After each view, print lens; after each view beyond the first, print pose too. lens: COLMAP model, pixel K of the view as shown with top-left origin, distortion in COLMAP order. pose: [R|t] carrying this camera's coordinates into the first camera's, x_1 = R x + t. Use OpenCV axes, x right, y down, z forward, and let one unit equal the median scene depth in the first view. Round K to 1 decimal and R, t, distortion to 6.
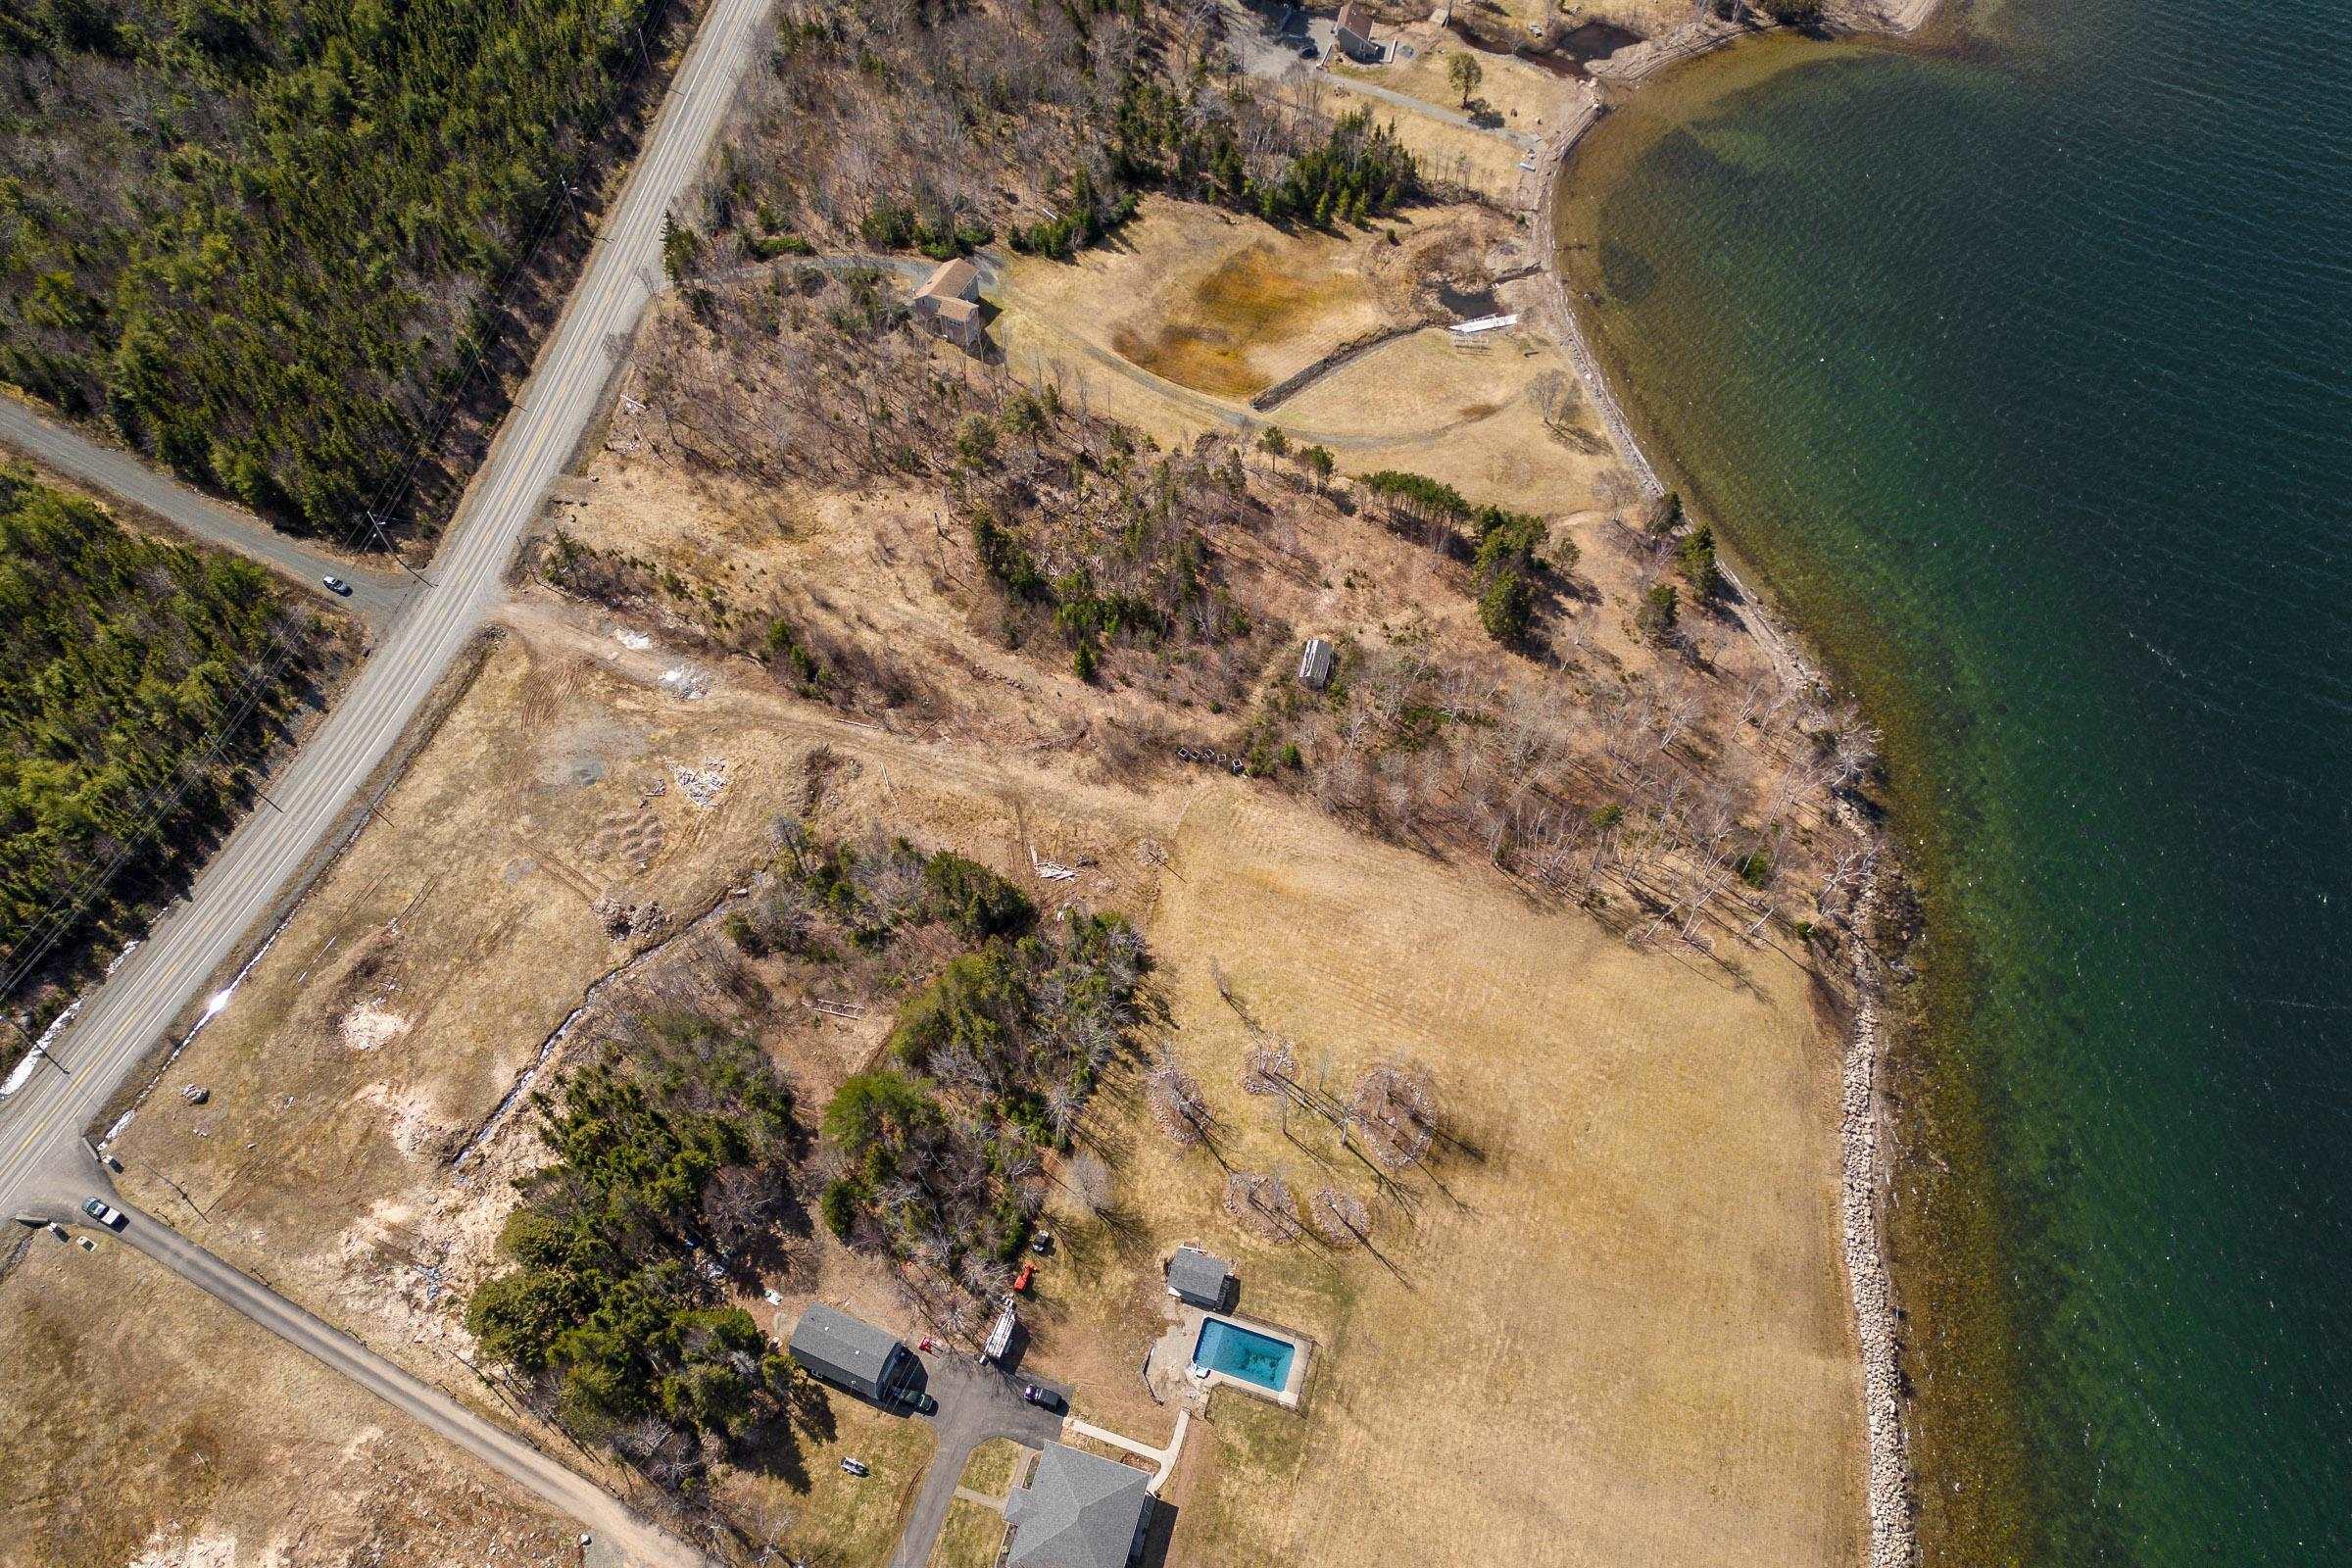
lens RADIAL K [[1644.3, 0, 1167.7], [0, 1644.3, 778.0], [0, 0, 1]] dist [0.077738, -0.072470]
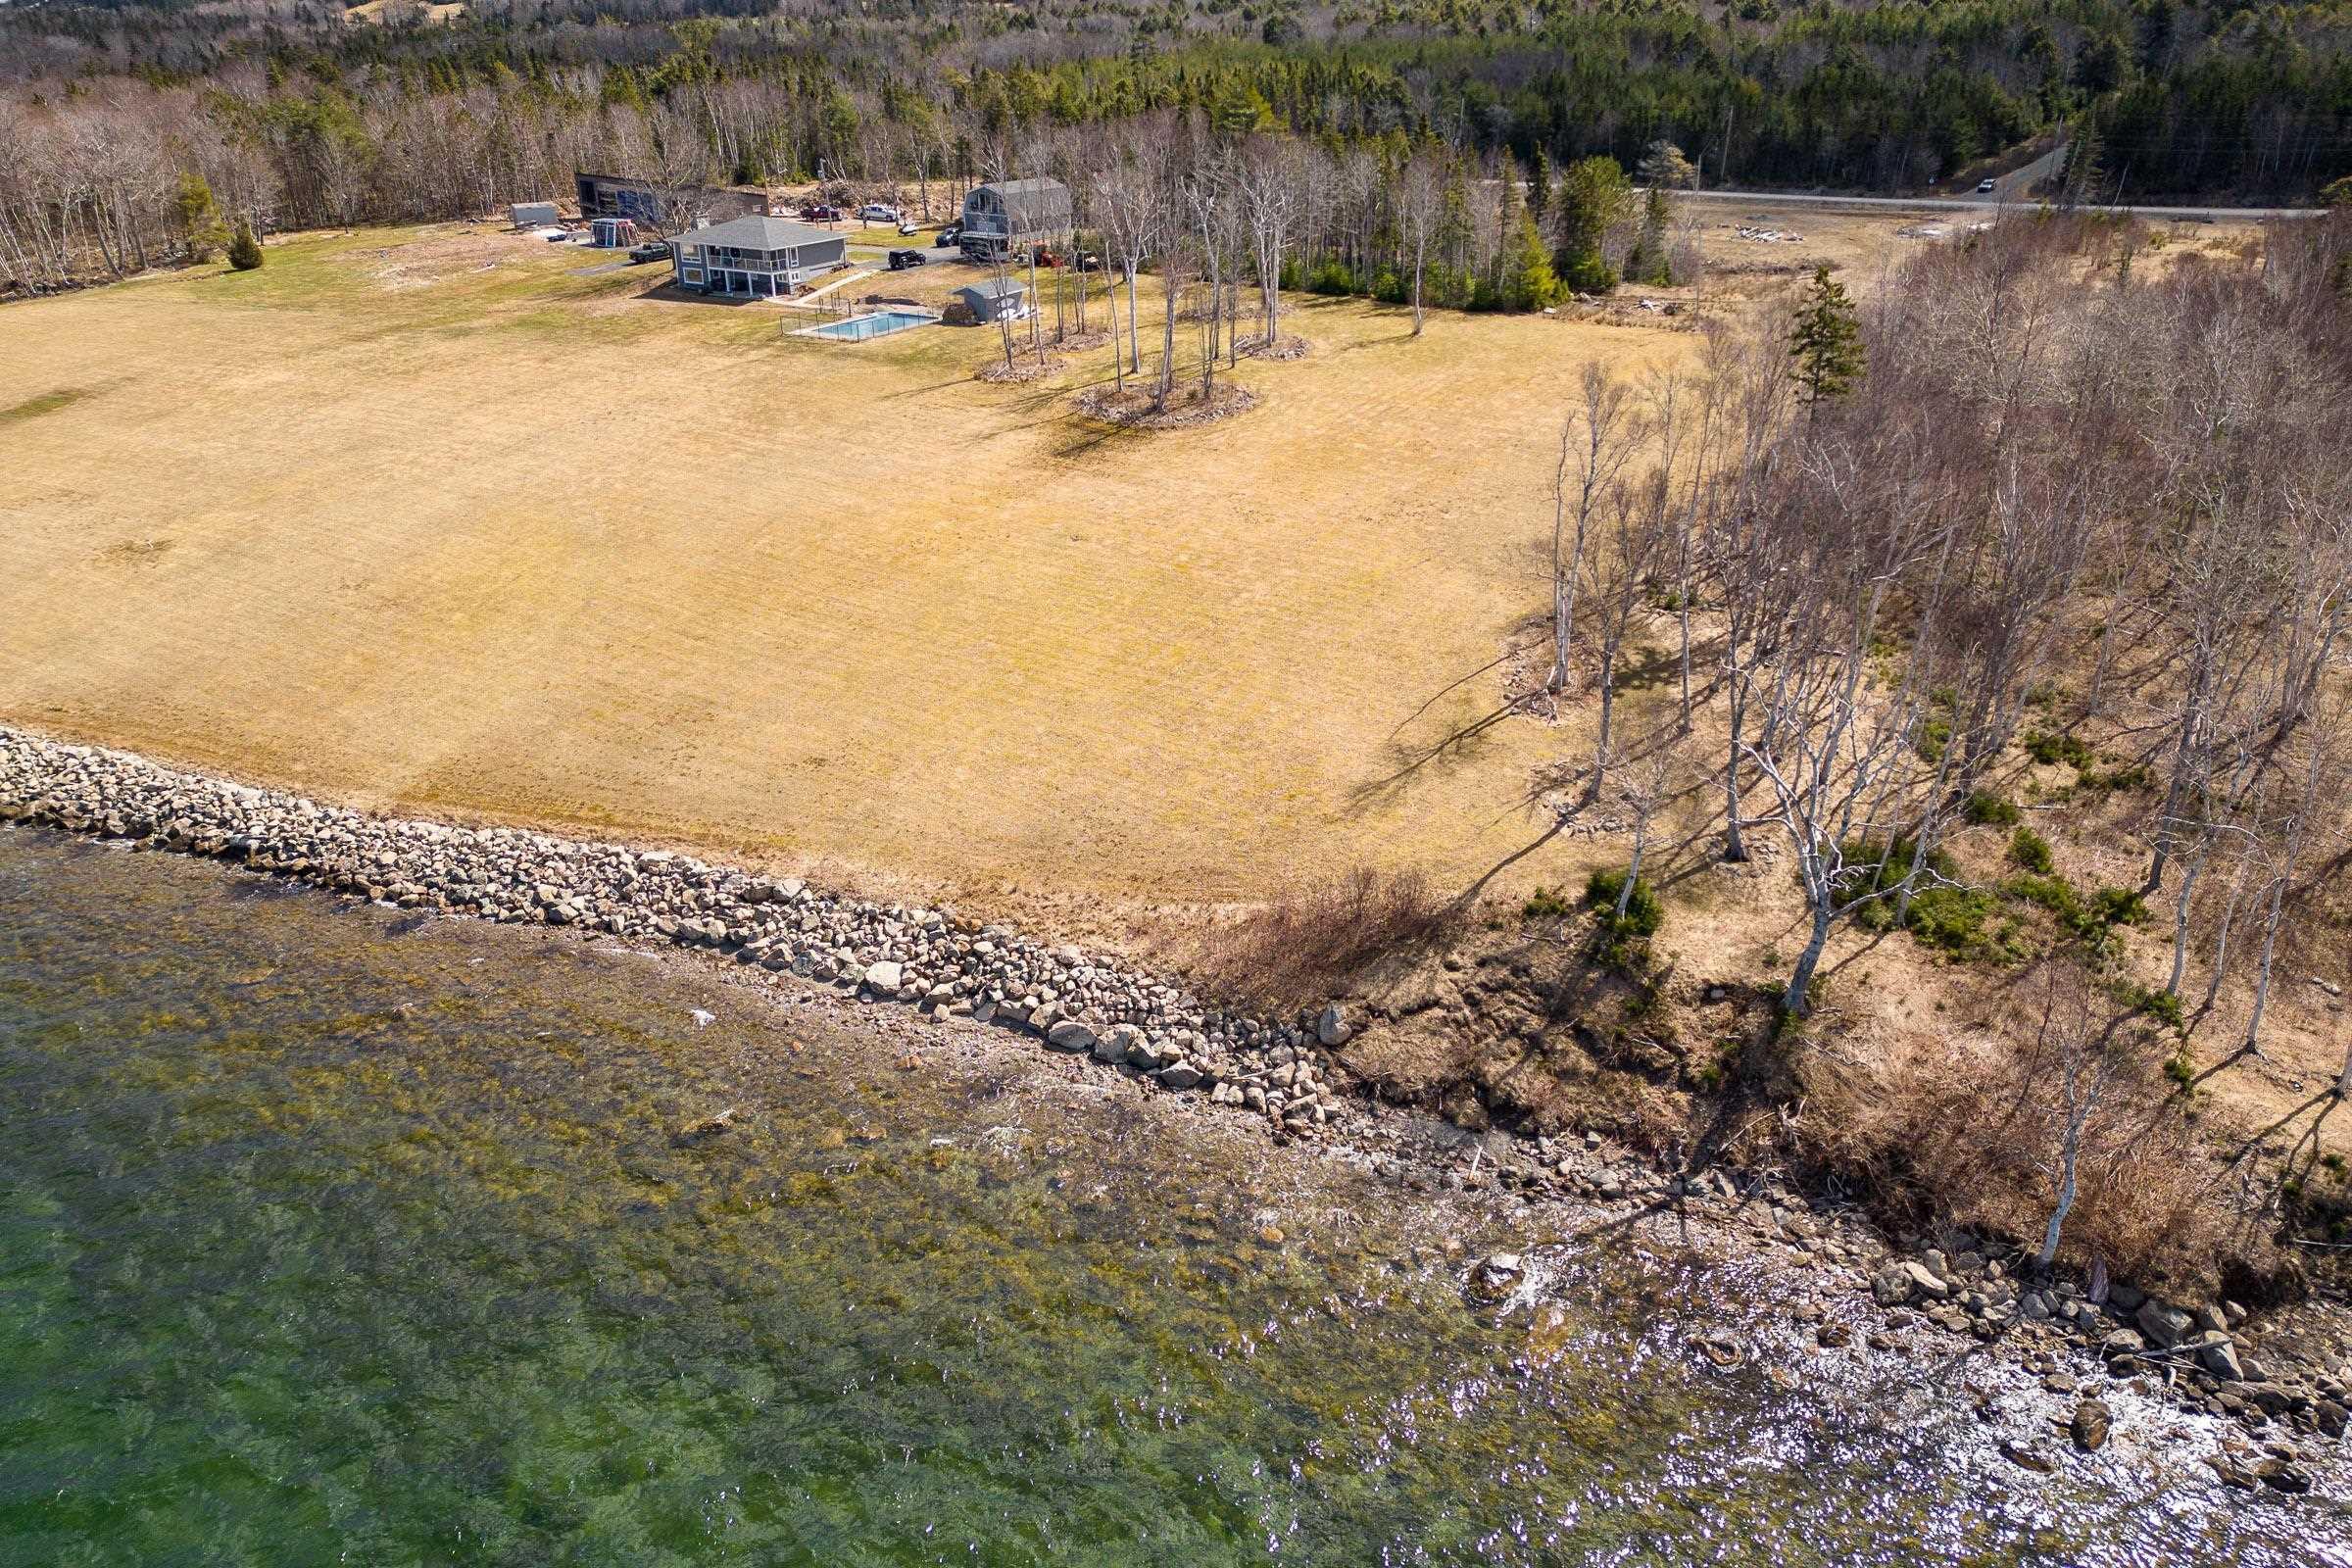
lens RADIAL K [[1644.3, 0, 1159.6], [0, 1644.3, 761.4], [0, 0, 1]] dist [0.077738, -0.072470]
pose [[-0.205293, 0.409895, -0.888730, 0.610458], [-0.800821, 0.451663, 0.393300, 0.034780], [0.562619, 0.792456, 0.235529, 0.848363]]
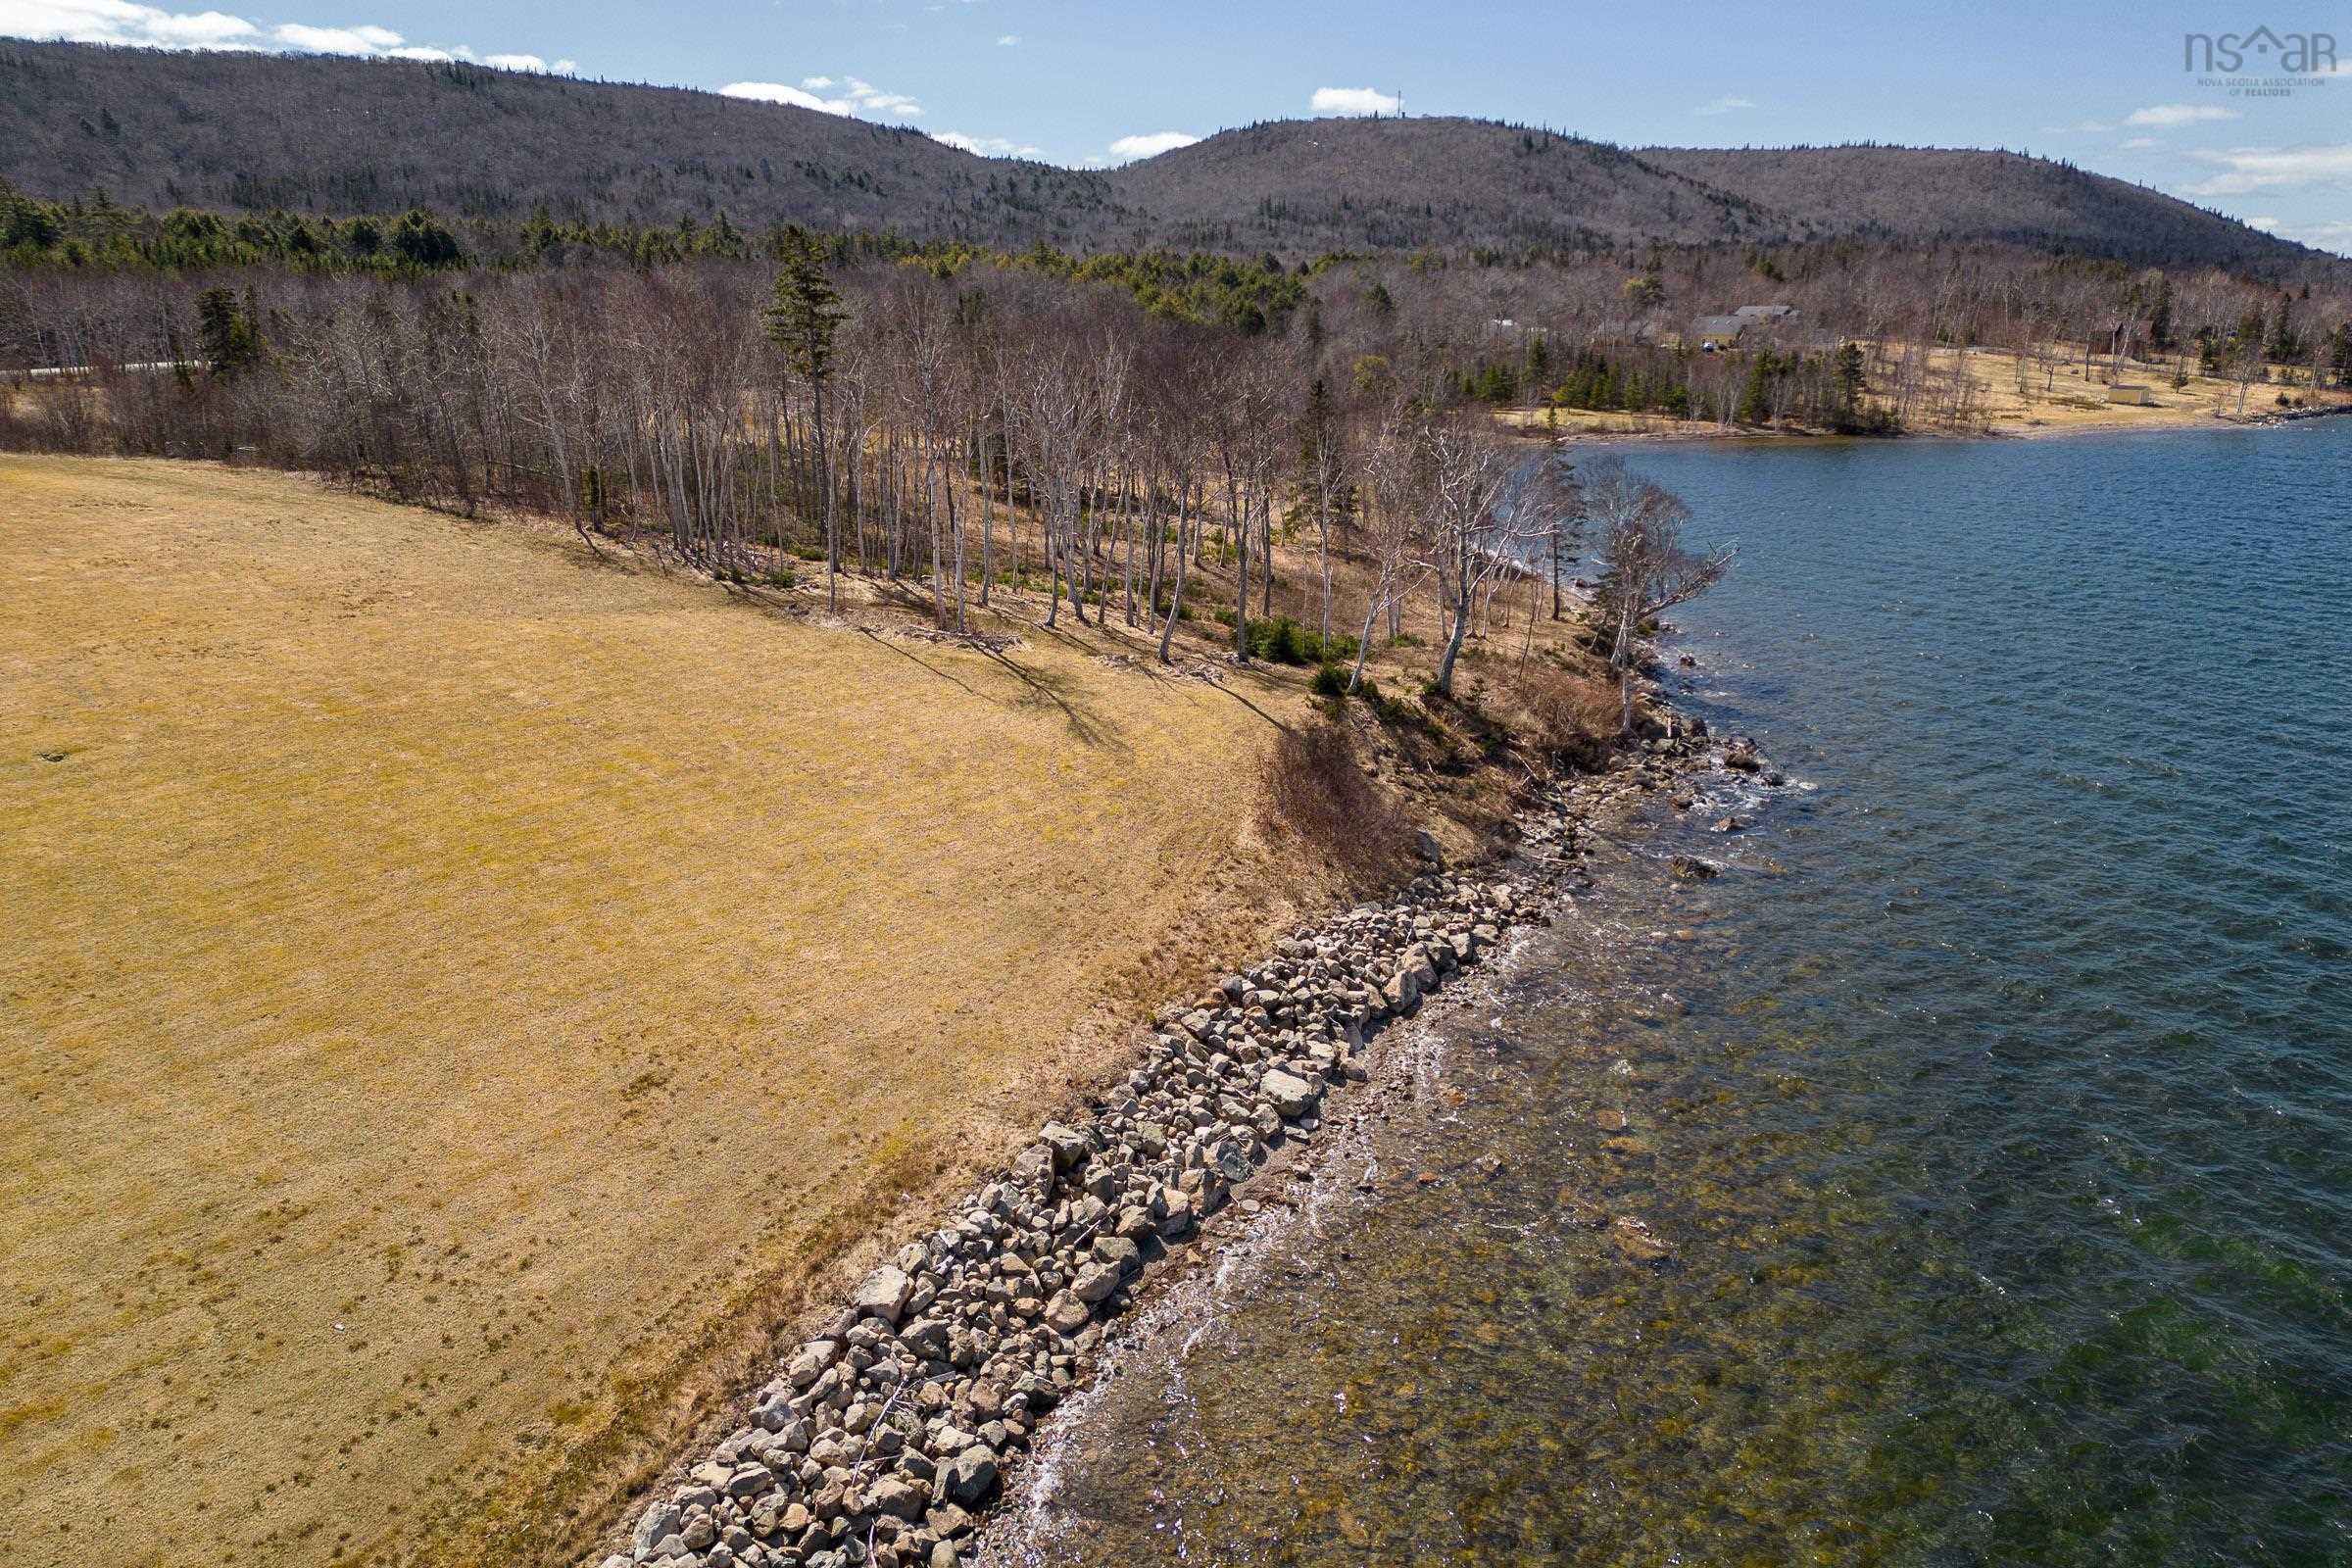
lens RADIAL K [[1644.3, 0, 1180.3], [0, 1644.3, 755.1], [0, 0, 1]] dist [0.077738, -0.072470]
pose [[0.967460, 0.076481, -0.241190, 0.416610], [-0.212813, 0.761575, -0.612140, 0.288826], [0.136867, 0.643549, 0.753069, 0.747464]]
